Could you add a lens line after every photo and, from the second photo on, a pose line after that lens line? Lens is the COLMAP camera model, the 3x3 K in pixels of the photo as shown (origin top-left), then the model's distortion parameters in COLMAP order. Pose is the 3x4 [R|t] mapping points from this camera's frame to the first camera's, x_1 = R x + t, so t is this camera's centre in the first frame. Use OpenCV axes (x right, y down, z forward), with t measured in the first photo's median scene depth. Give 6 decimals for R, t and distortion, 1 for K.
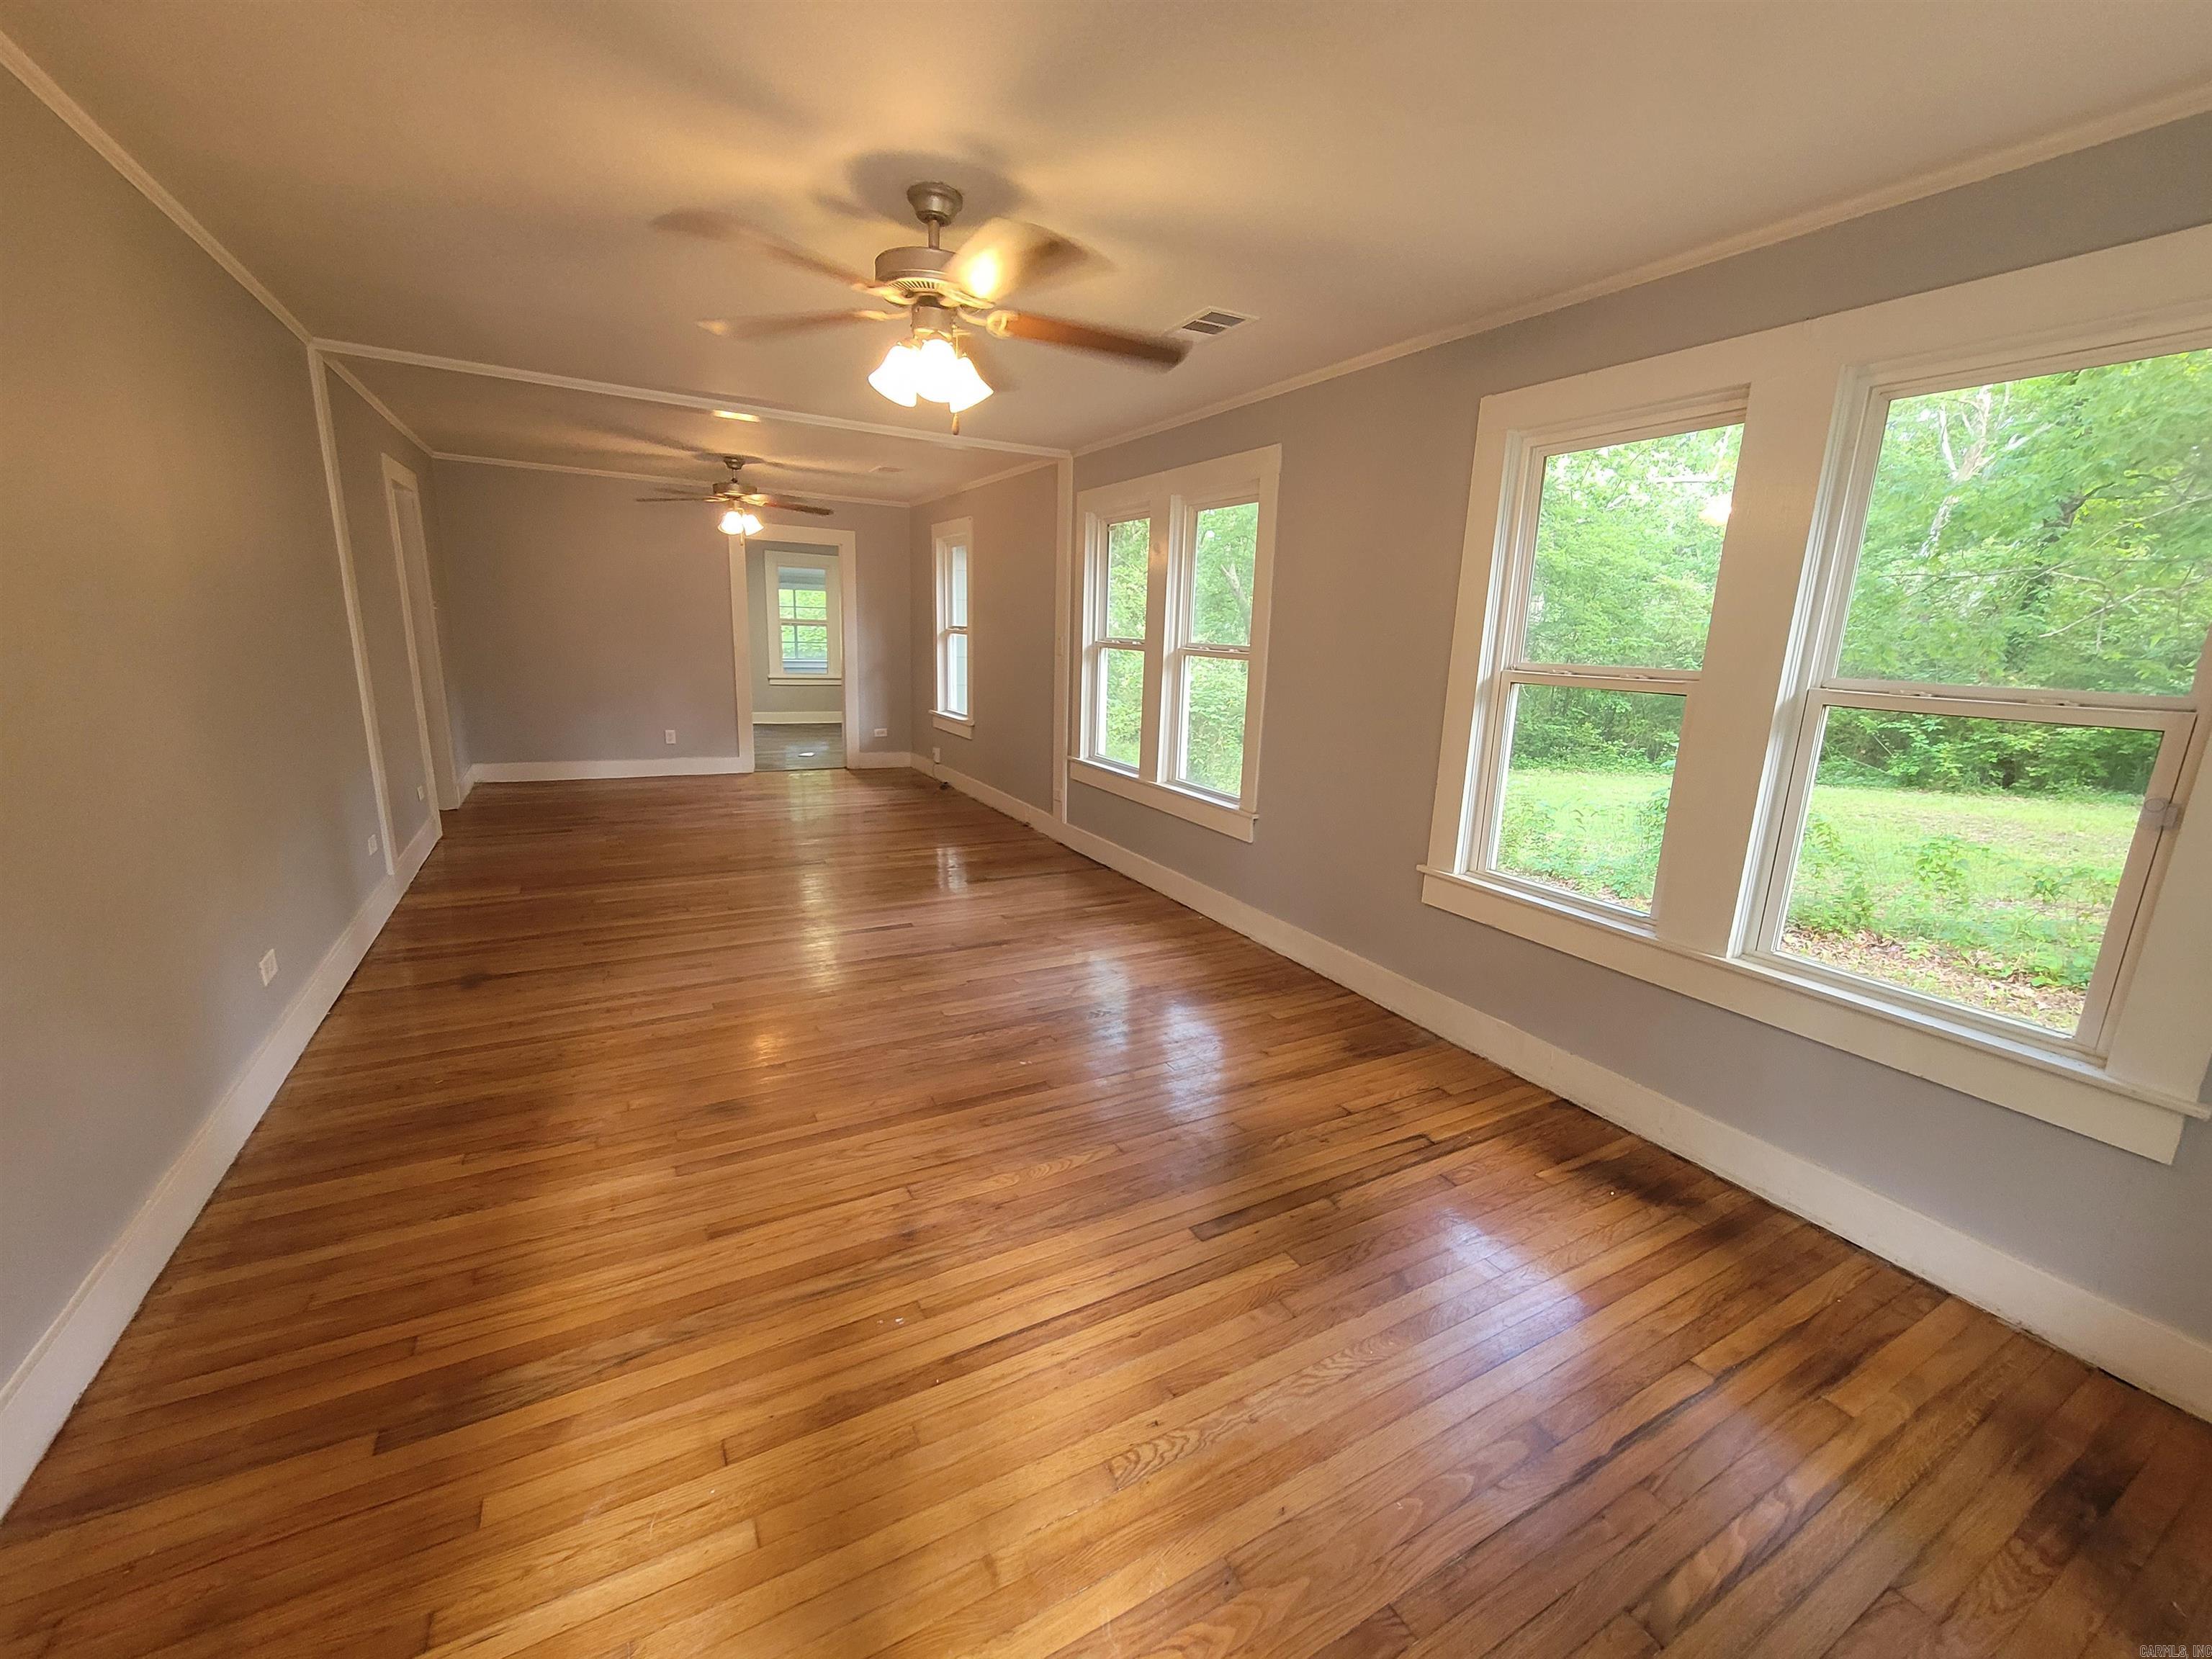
lens RADIAL K [[896.8, 0, 1114.4], [0, 896.8, 849.6], [0, 0, 1]] dist [-0.000452, -0.000040]
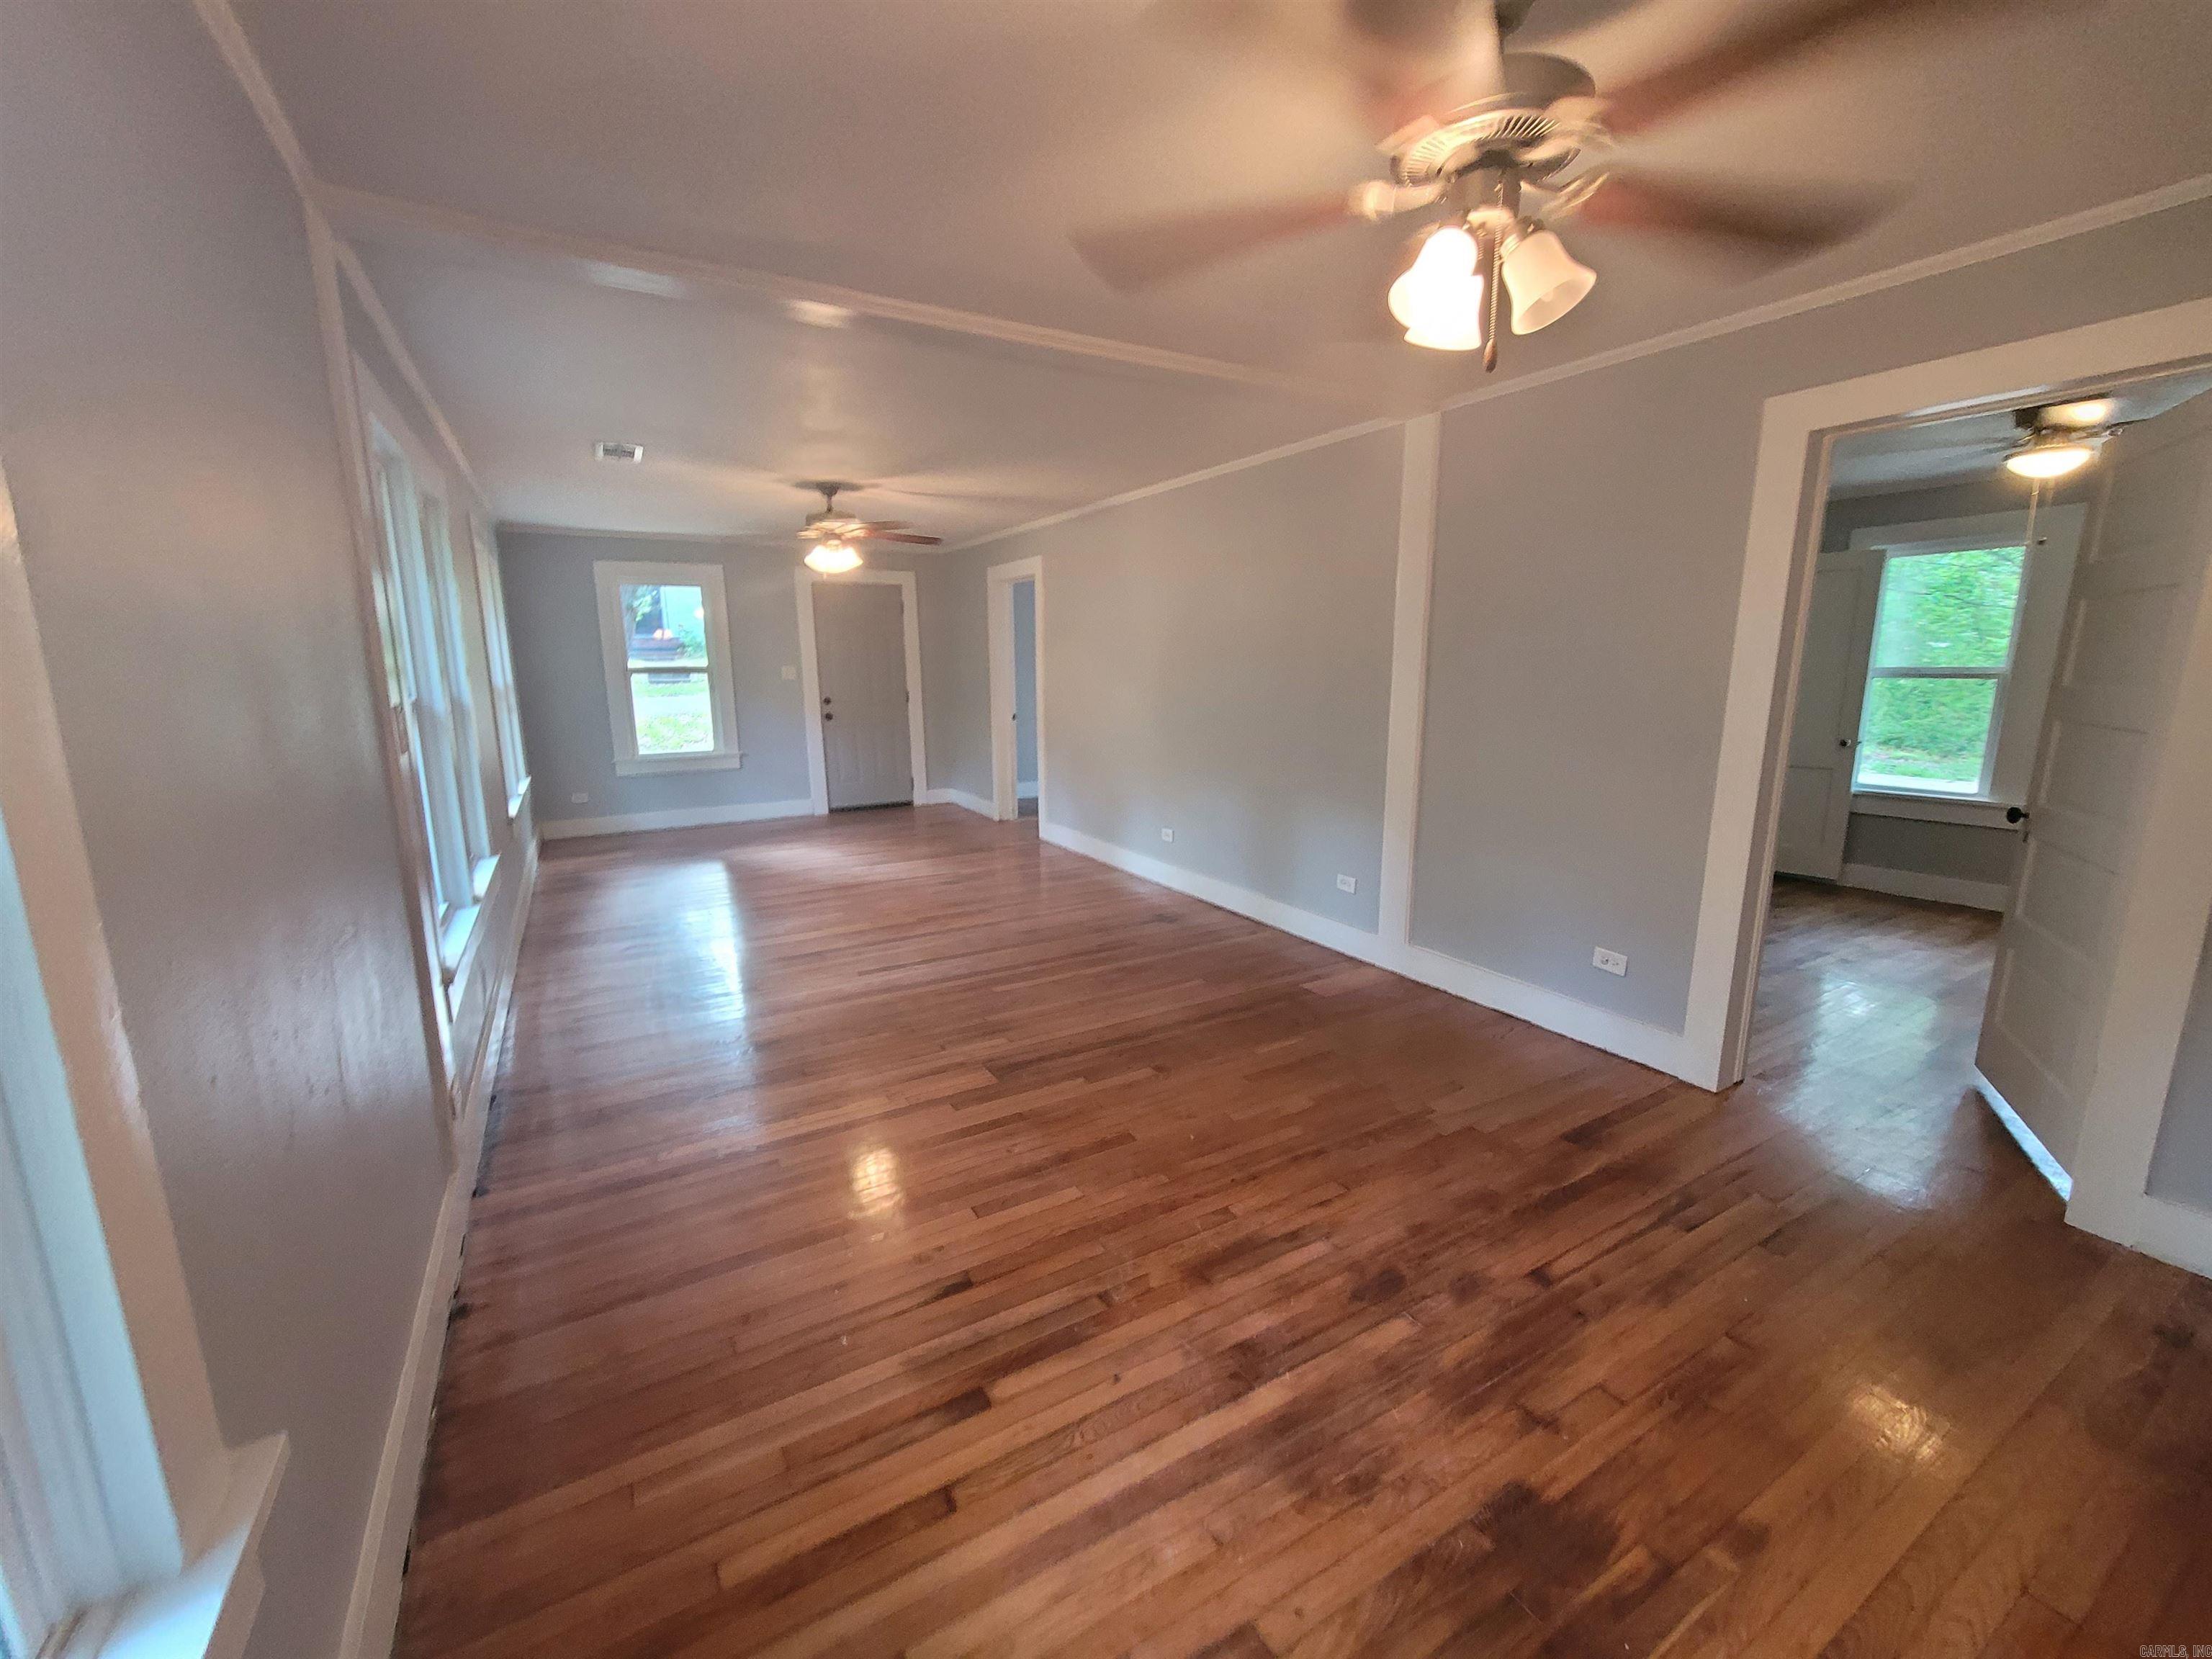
lens RADIAL K [[905.3, 0, 1119.4], [0, 905.3, 834.5], [0, 0, 1]] dist [0.000758, -0.003537]
pose [[-0.999198, -0.027831, -0.028792, -0.459675], [-0.037389, 0.905885, 0.421869, -0.463999], [0.014341, 0.422607, -0.906199, 1.765902]]
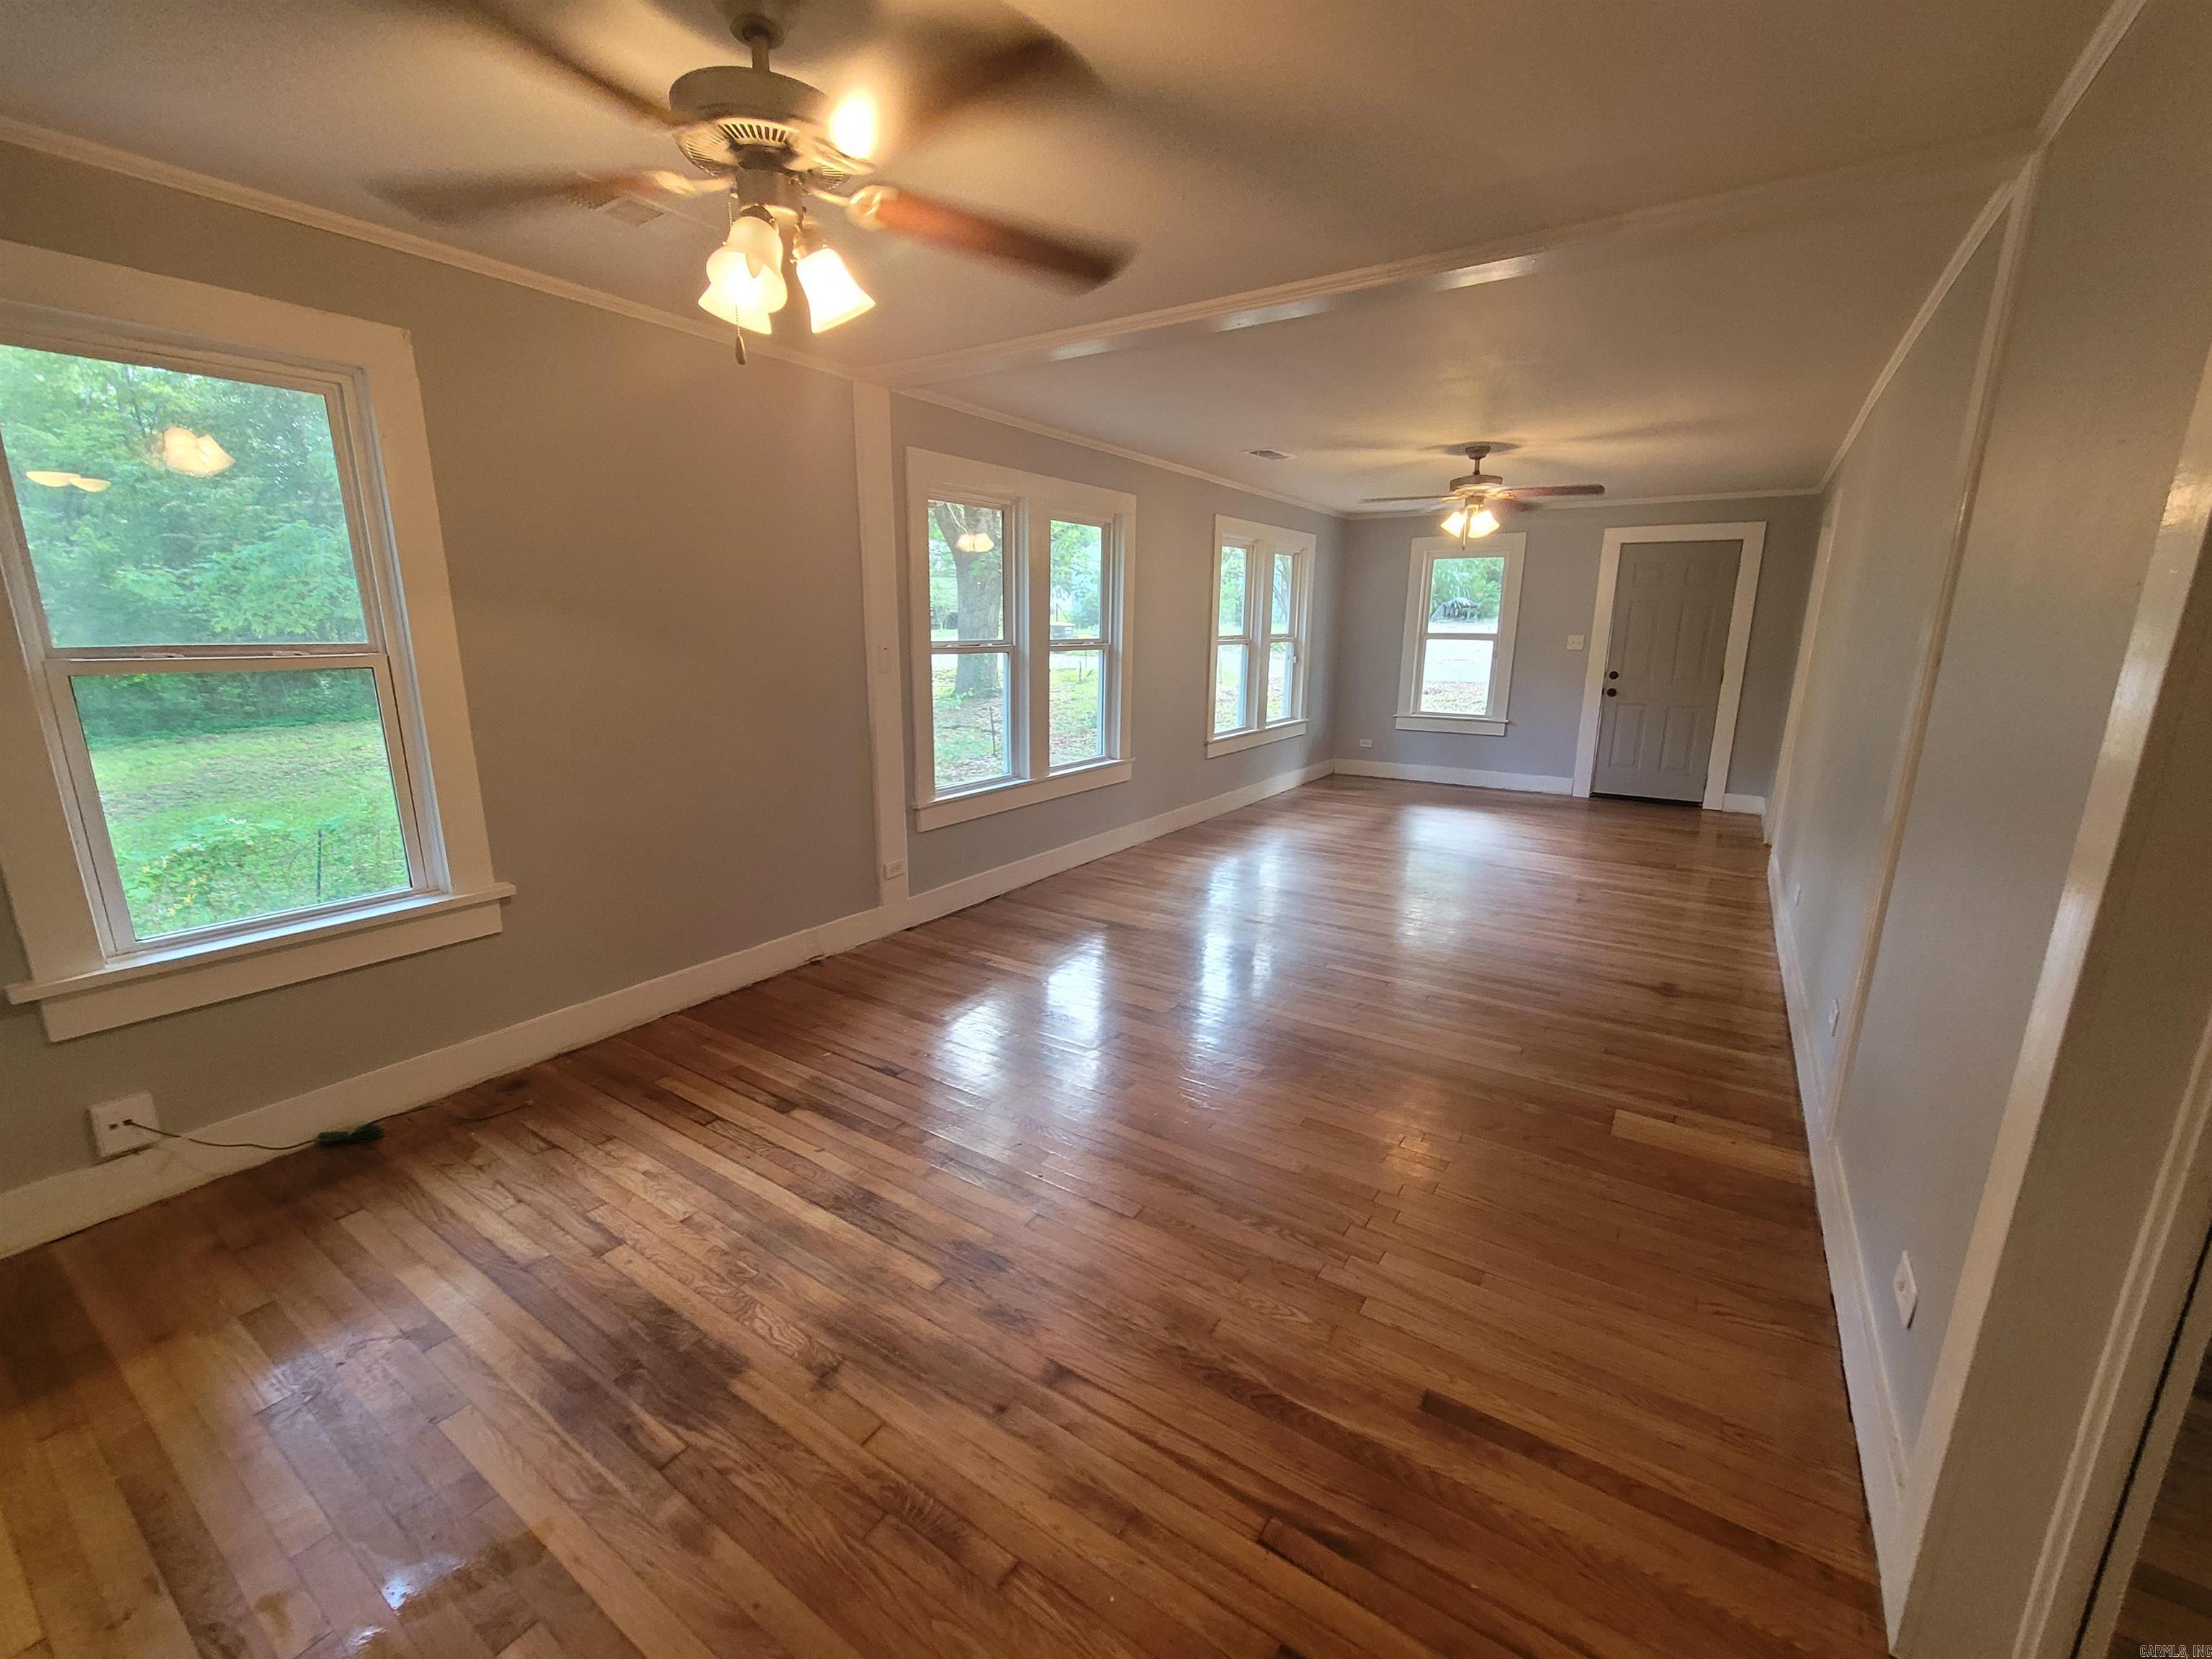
lens RADIAL K [[905.3, 0, 1119.4], [0, 905.3, 834.5], [0, 0, 1]] dist [0.000758, -0.003537]
pose [[-0.459222, -0.244207, 0.854095, -1.000300], [0.186373, 0.913585, 0.361424, -0.414994], [-0.868550, 0.325155, -0.374025, 1.480669]]
